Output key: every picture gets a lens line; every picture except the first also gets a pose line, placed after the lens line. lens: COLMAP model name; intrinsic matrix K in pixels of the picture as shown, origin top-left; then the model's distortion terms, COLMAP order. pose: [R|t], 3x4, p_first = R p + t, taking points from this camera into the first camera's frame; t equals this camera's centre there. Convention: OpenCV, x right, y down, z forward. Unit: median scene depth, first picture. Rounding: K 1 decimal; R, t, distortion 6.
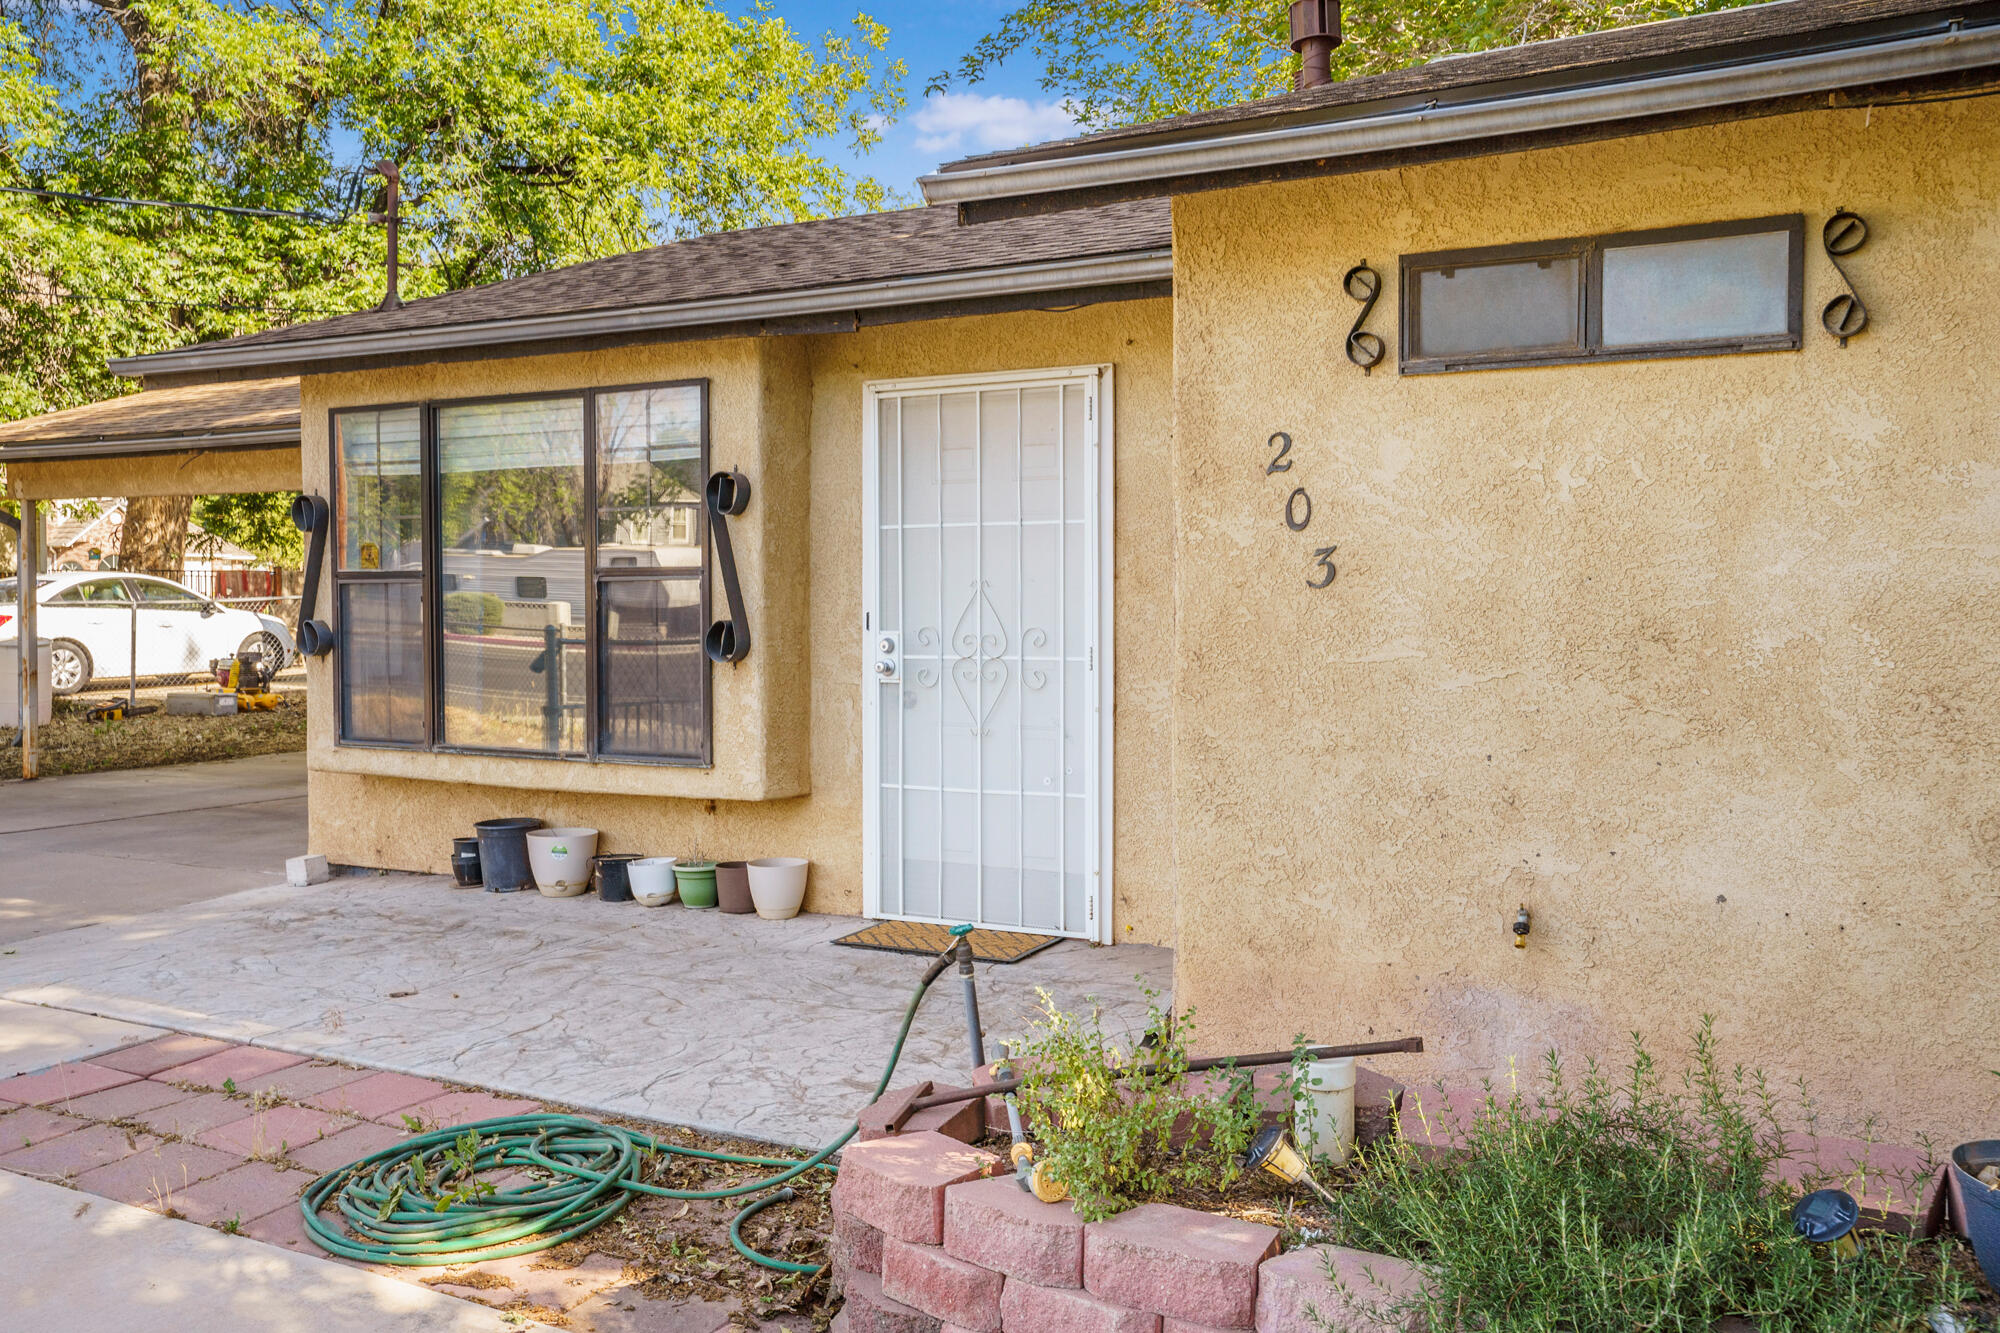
lens RADIAL K [[1605.9, 0, 999.9], [0, 1605.9, 652.0], [0, 0, 1]] dist [0.008831, 0.001635]
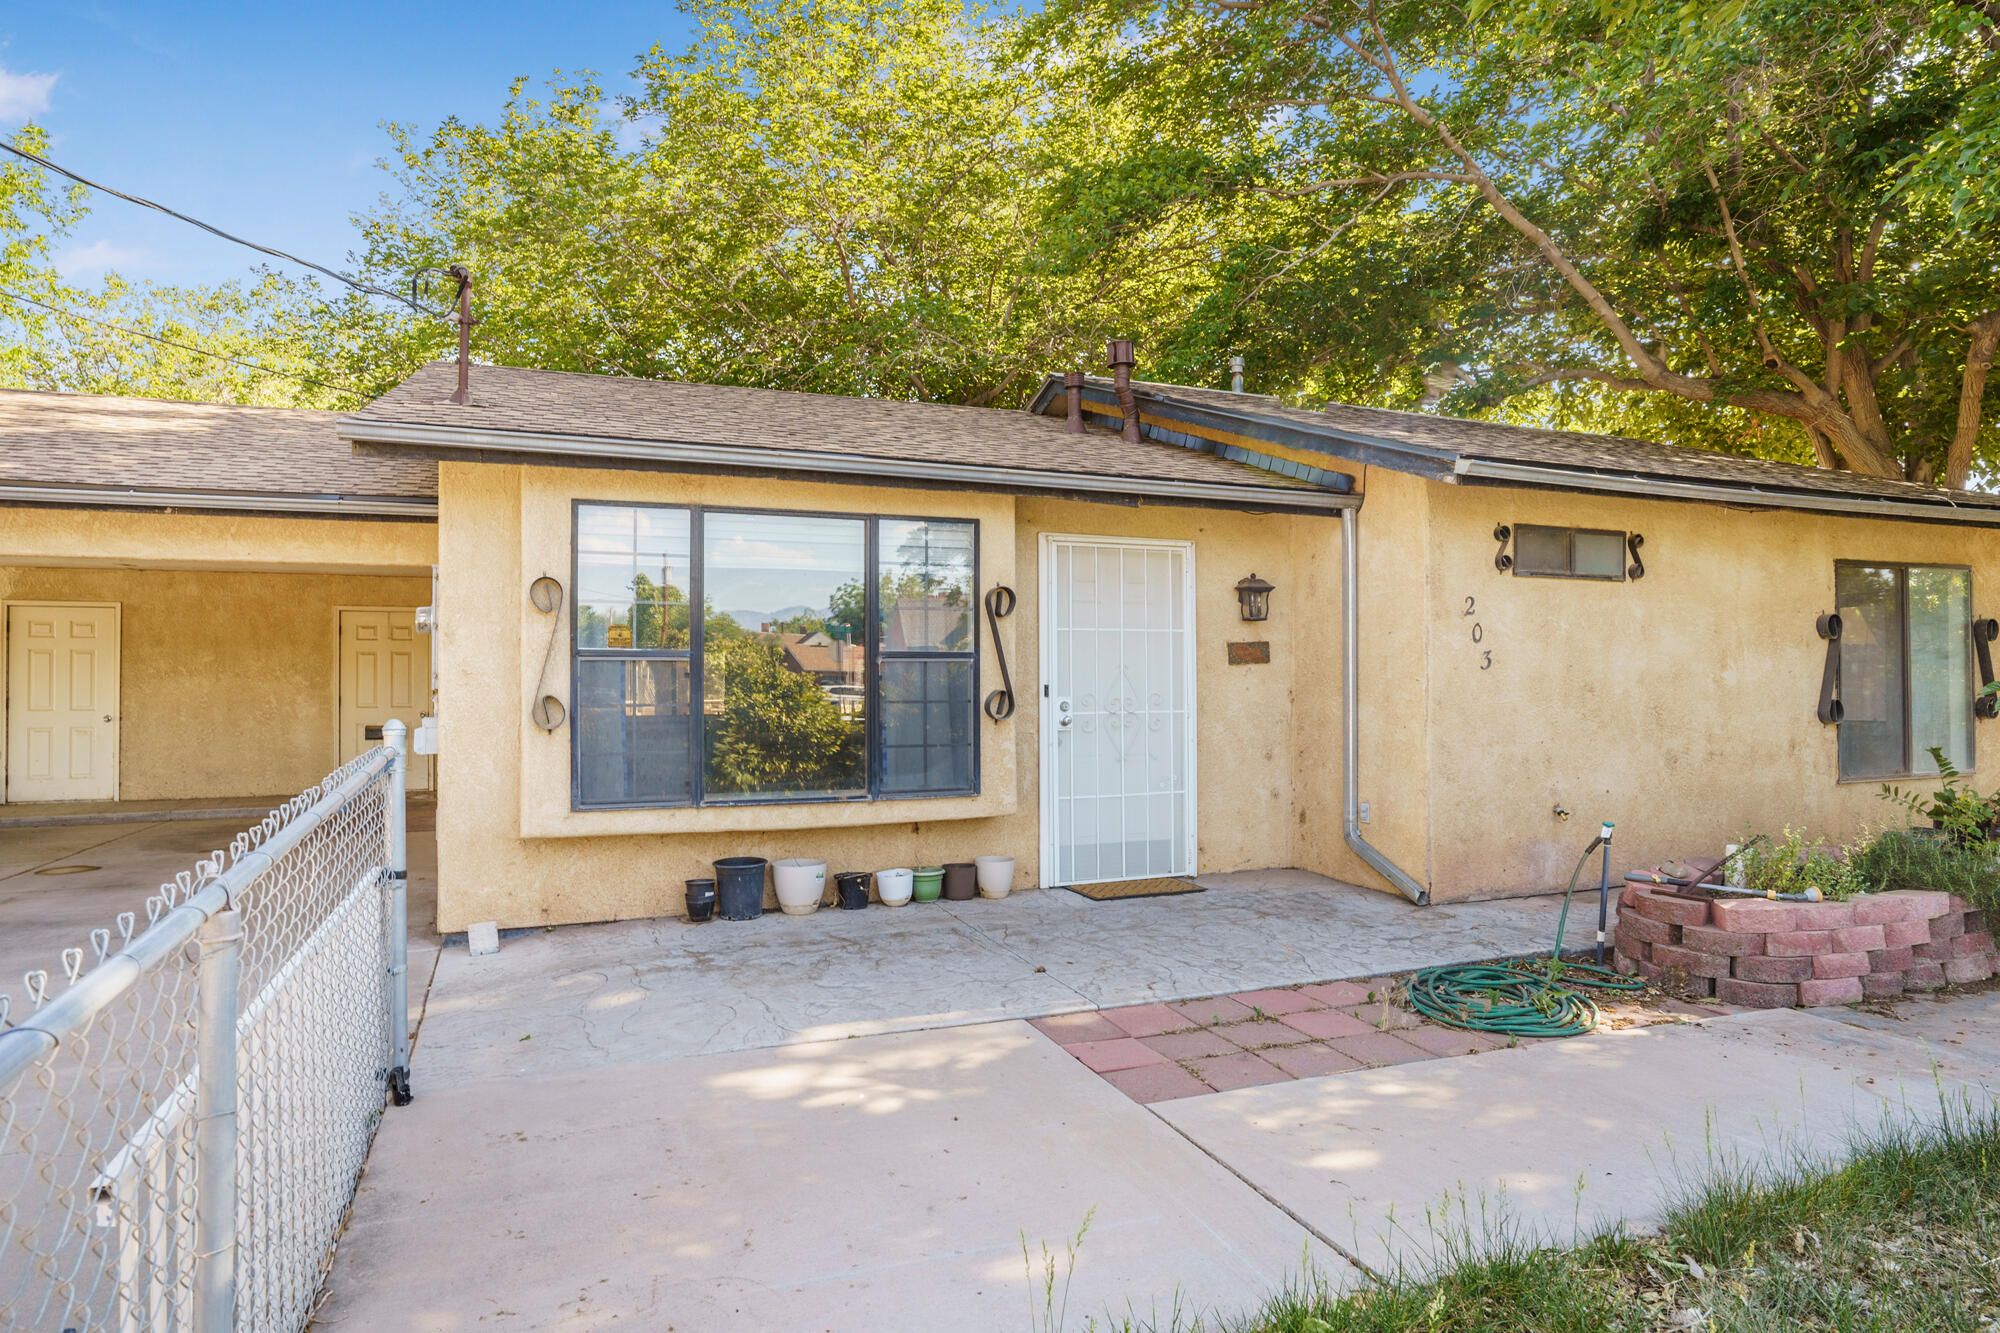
lens RADIAL K [[1101.2, 0, 999.8], [0, 1101.2, 682.9], [0, 0, 1]] dist [-0.052836, -0.000467]
pose [[0.656661, 0.003251, 0.754179, -1.250065], [0.027380, 0.999229, -0.028147, 0.001805], [-0.753688, 0.039133, 0.656066, 0.491947]]
